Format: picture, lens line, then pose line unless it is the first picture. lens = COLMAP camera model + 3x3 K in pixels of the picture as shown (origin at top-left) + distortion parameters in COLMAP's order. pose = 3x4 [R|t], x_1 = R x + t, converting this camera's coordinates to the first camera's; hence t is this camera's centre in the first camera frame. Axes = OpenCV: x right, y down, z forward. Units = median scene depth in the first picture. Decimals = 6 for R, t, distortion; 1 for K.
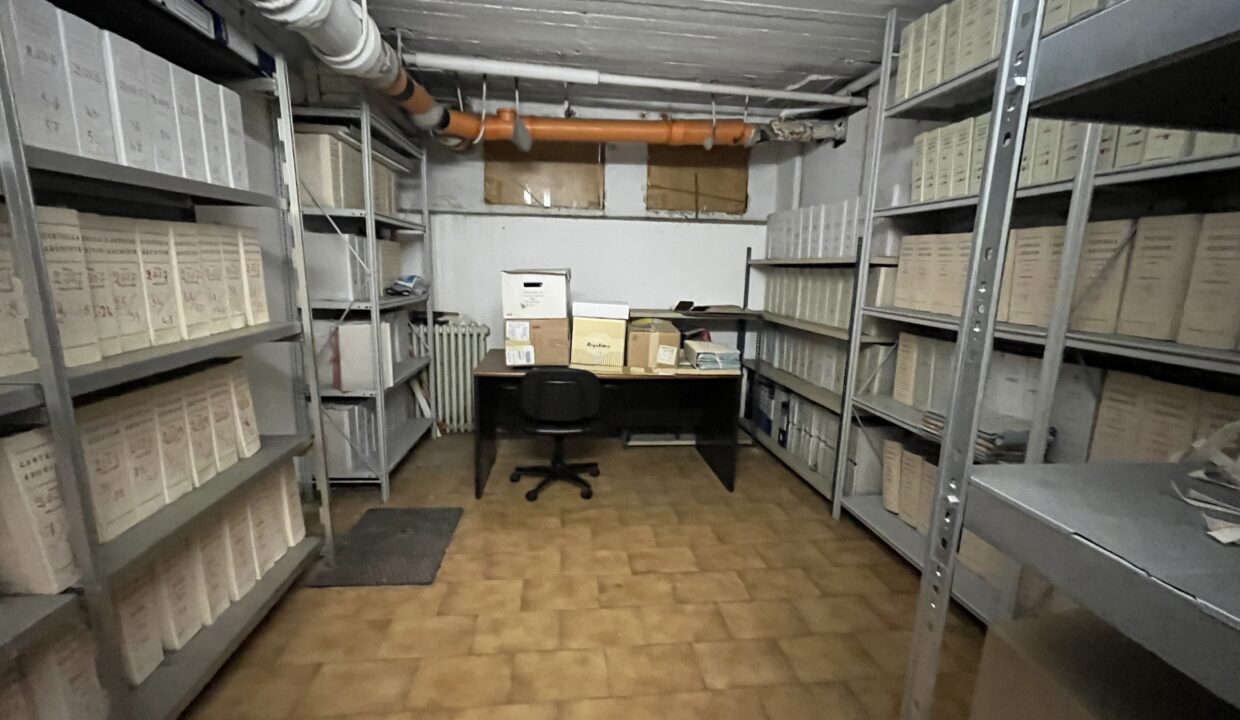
lens RADIAL K [[499.1, 0, 618.2], [0, 499.1, 358.6], [0, 0, 1]] dist [-0.003376, -0.001264]
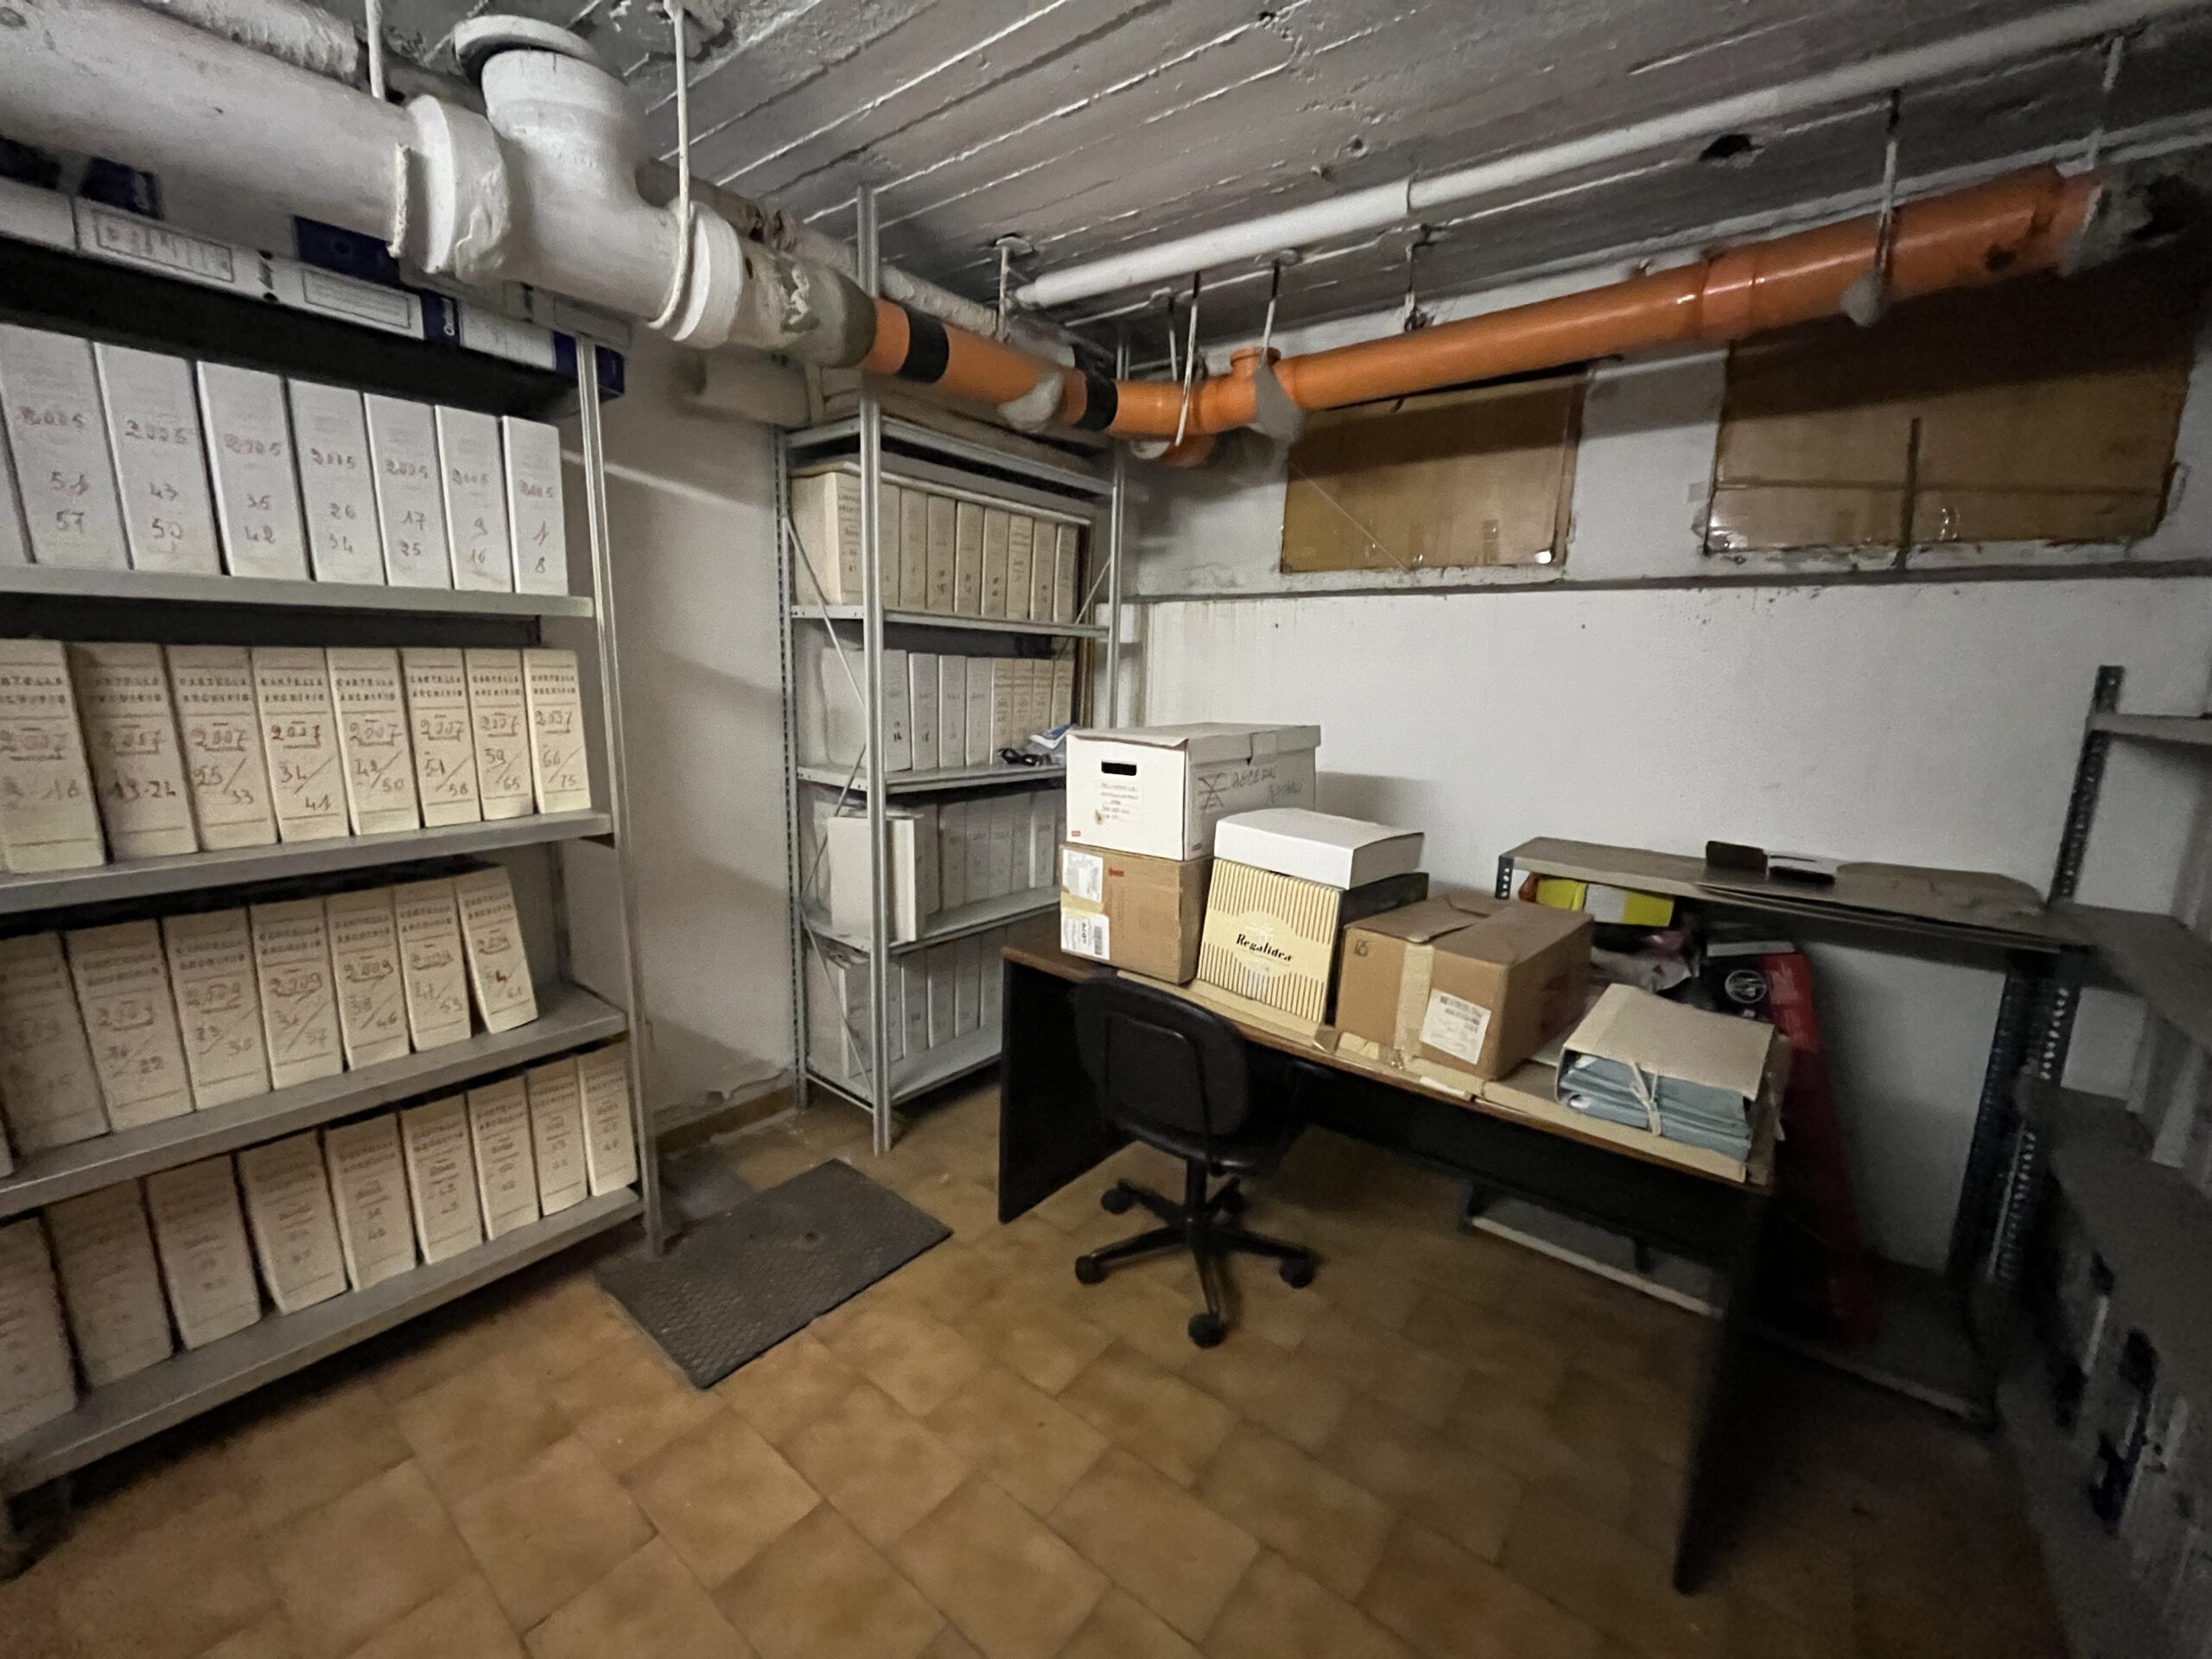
lens RADIAL K [[889.4, 0, 1100.2], [0, 889.4, 825.9], [0, 0, 1]] dist [-0.003585, 0.000017]
pose [[0.715393, 0.120694, -0.688219, 0.303754], [-0.140554, 0.989692, 0.027461, -0.113780], [0.684439, 0.077086, 0.724983, 0.448383]]
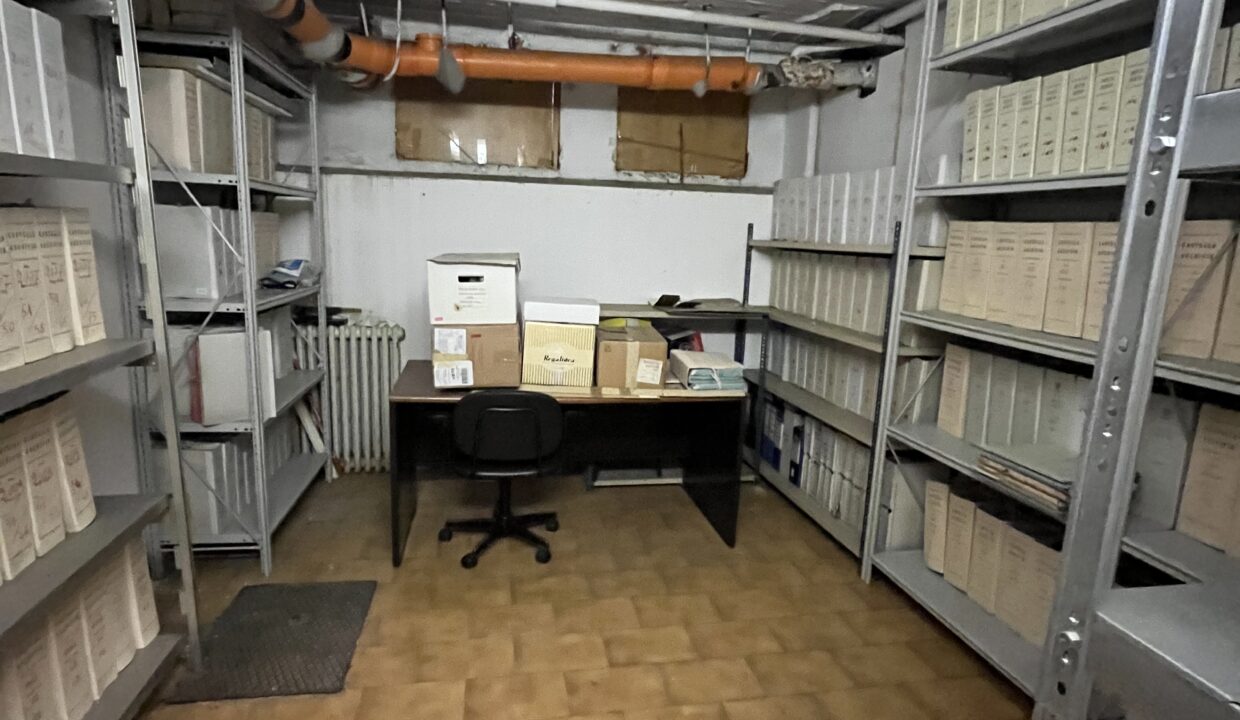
lens RADIAL K [[665.1, 0, 616.6], [0, 665.1, 361.6], [0, 0, 1]] dist [-0.000861, -0.003017]
pose [[0.997070, -0.003618, 0.076408, -0.029637], [0.002670, 0.999918, 0.012510, -0.035180], [-0.076447, -0.012269, 0.996998, -0.003566]]
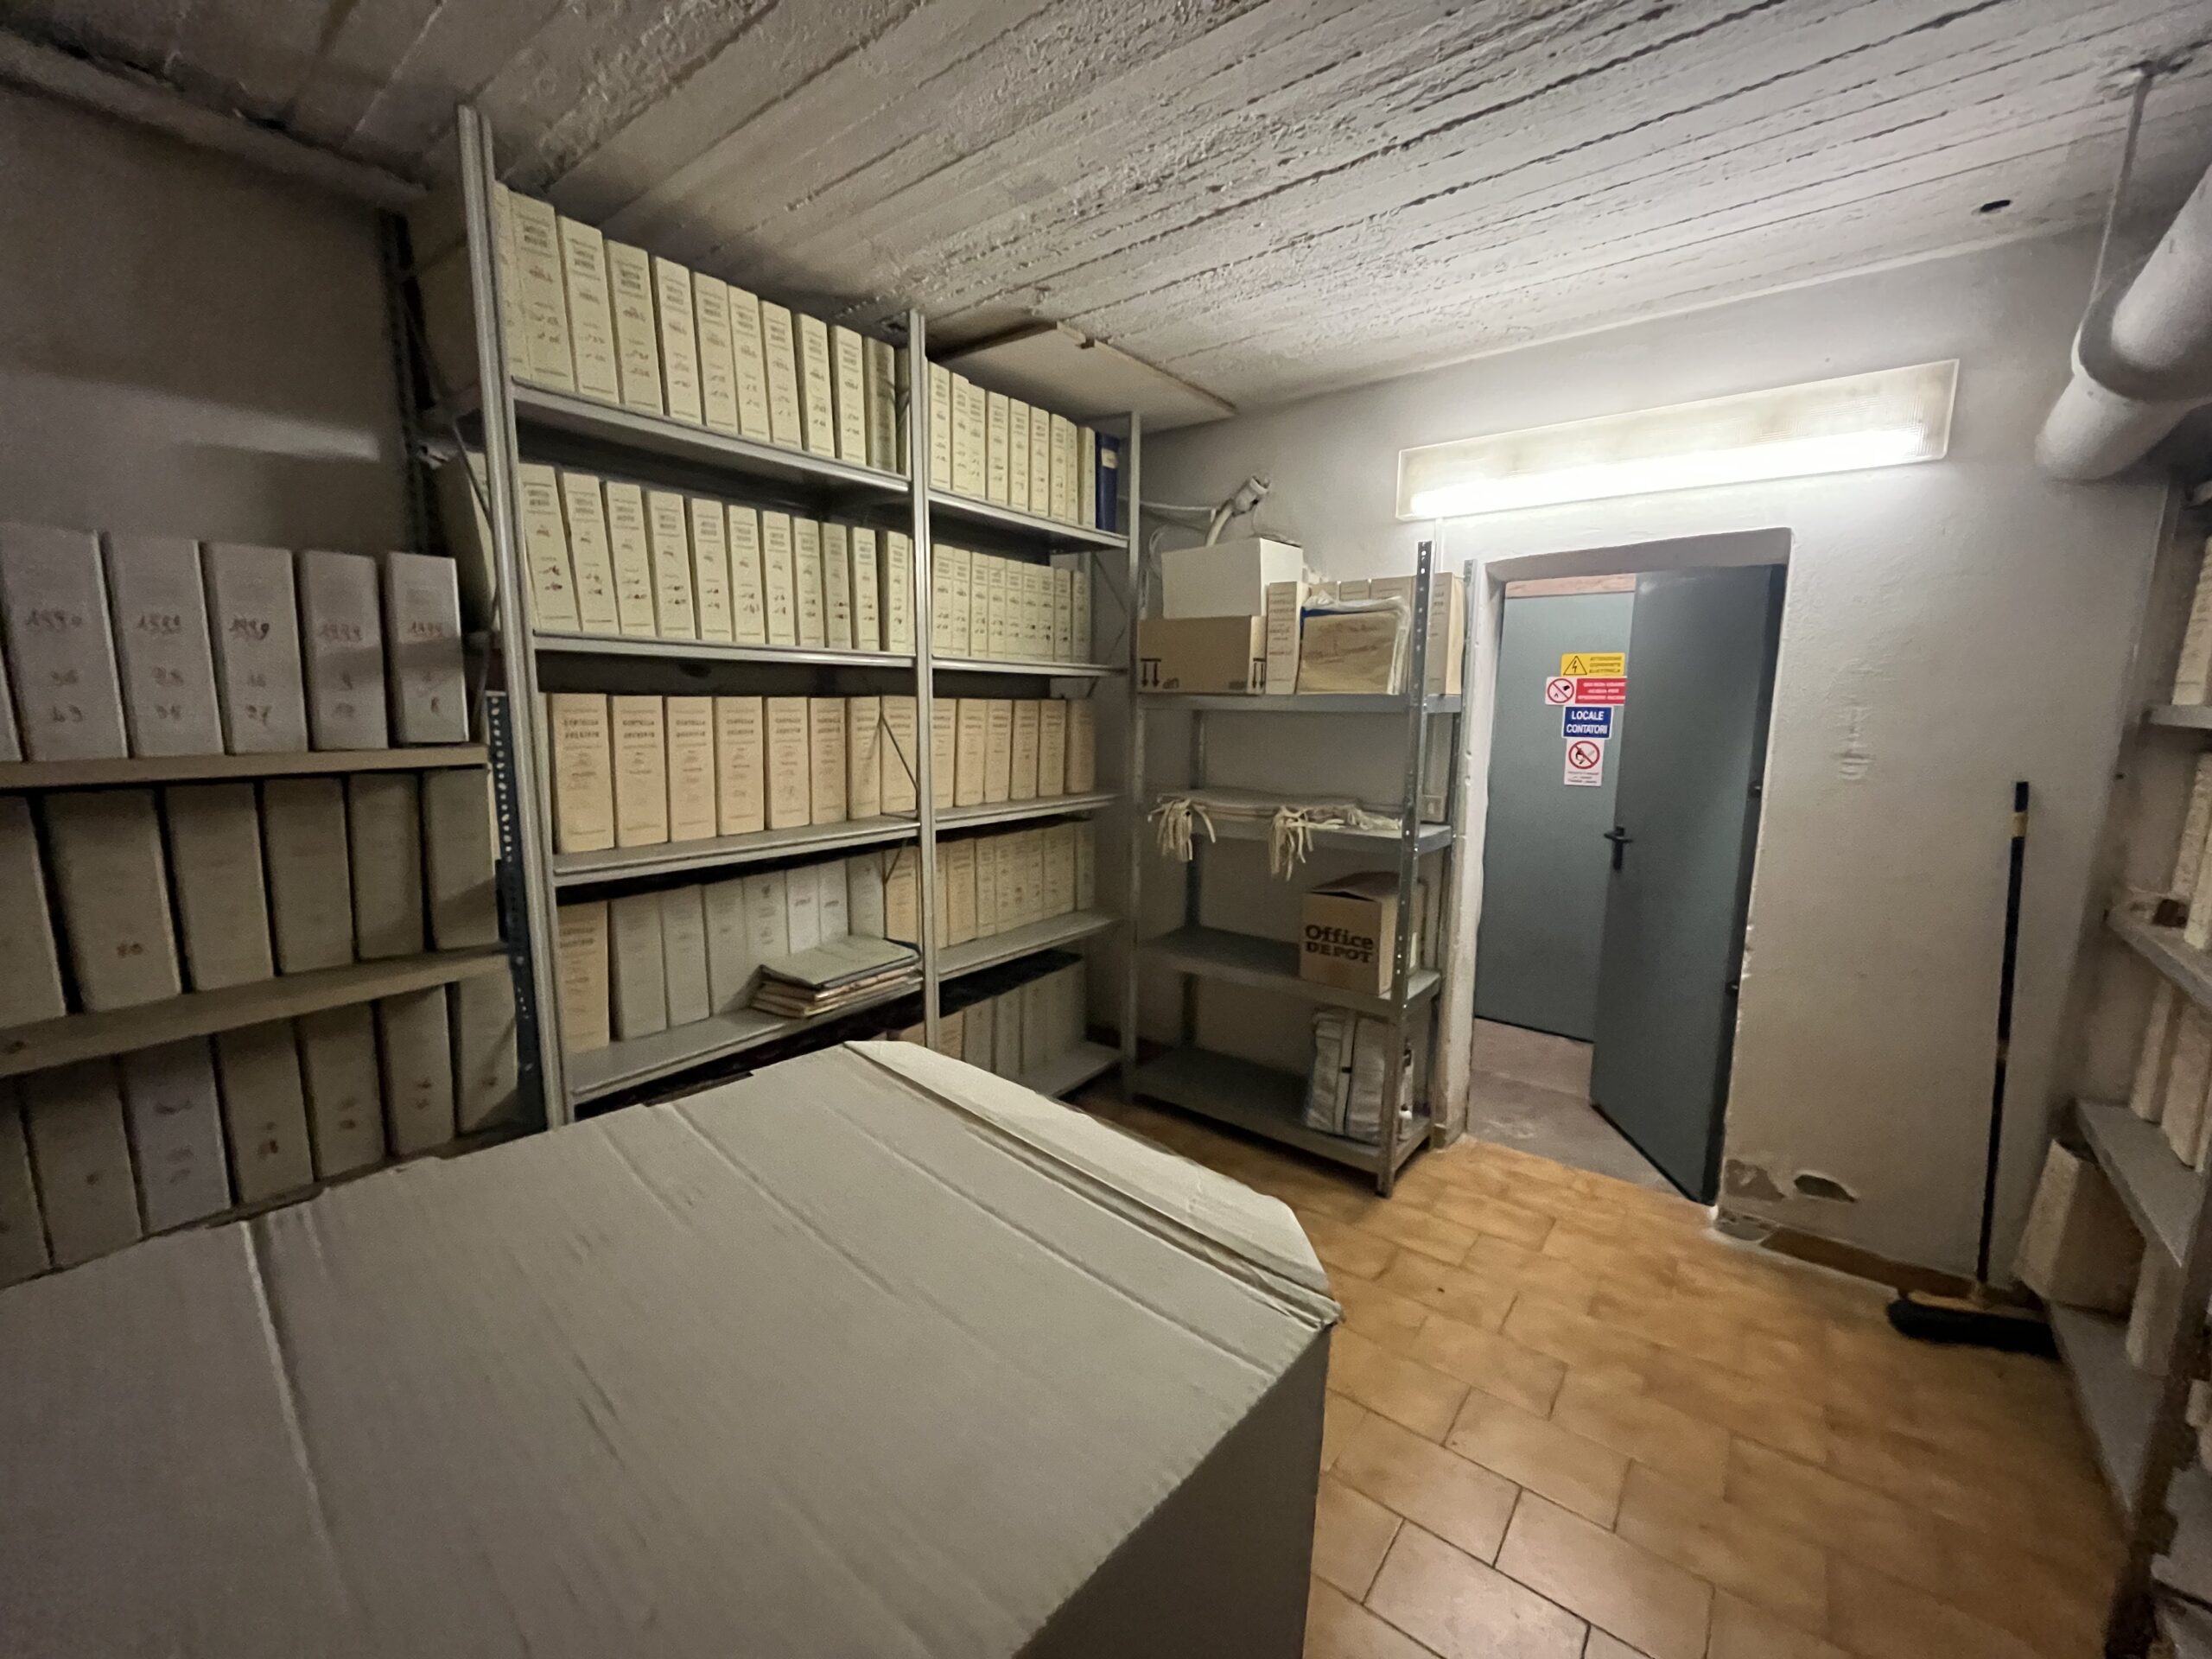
lens RADIAL K [[889.4, 0, 1111.7], [0, 889.4, 825.0], [0, 0, 1]] dist [-0.003585, 0.000017]
pose [[-0.712855, -0.135023, 0.688191, -0.279149], [0.094411, 0.953883, 0.284946, -0.265360], [-0.694928, 0.268098, -0.667232, 1.028045]]
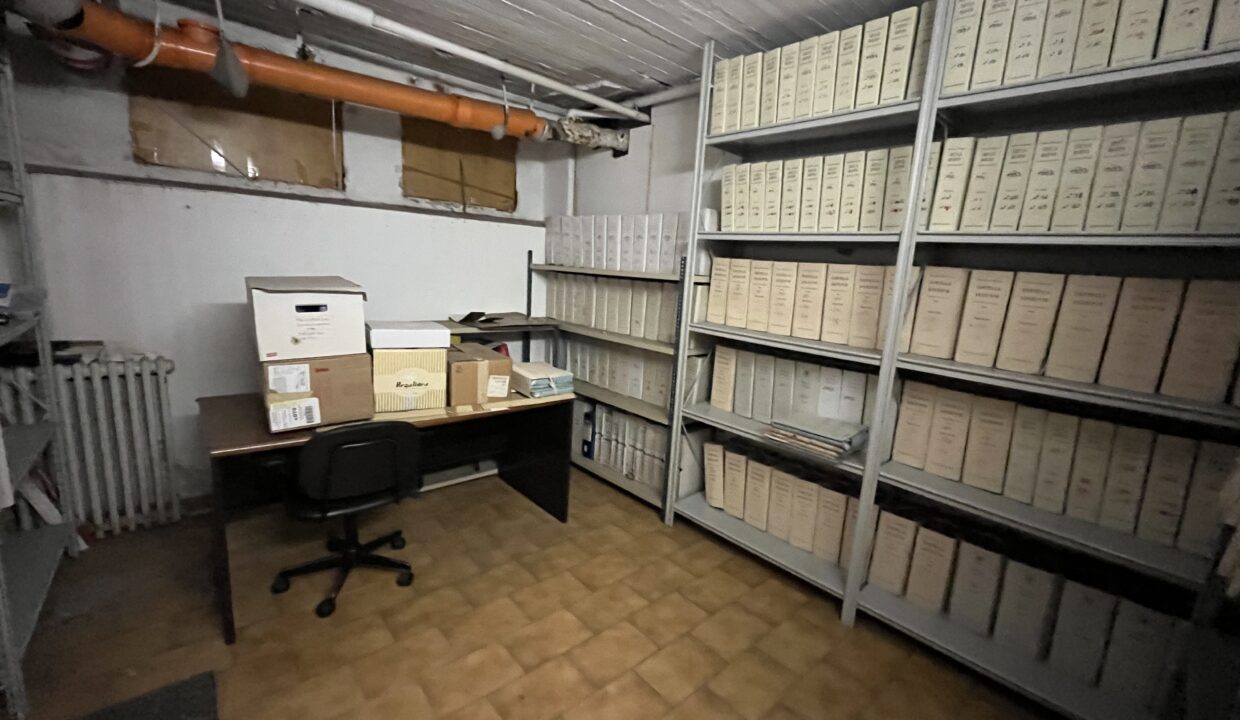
lens RADIAL K [[499.1, 0, 619.3], [0, 499.1, 358.4], [0, 0, 1]] dist [-0.003376, -0.001264]
pose [[0.819006, -0.081973, 0.567900, -0.207508], [0.063606, 0.996613, 0.052124, -0.085014], [-0.570249, -0.006568, 0.821446, 0.198611]]
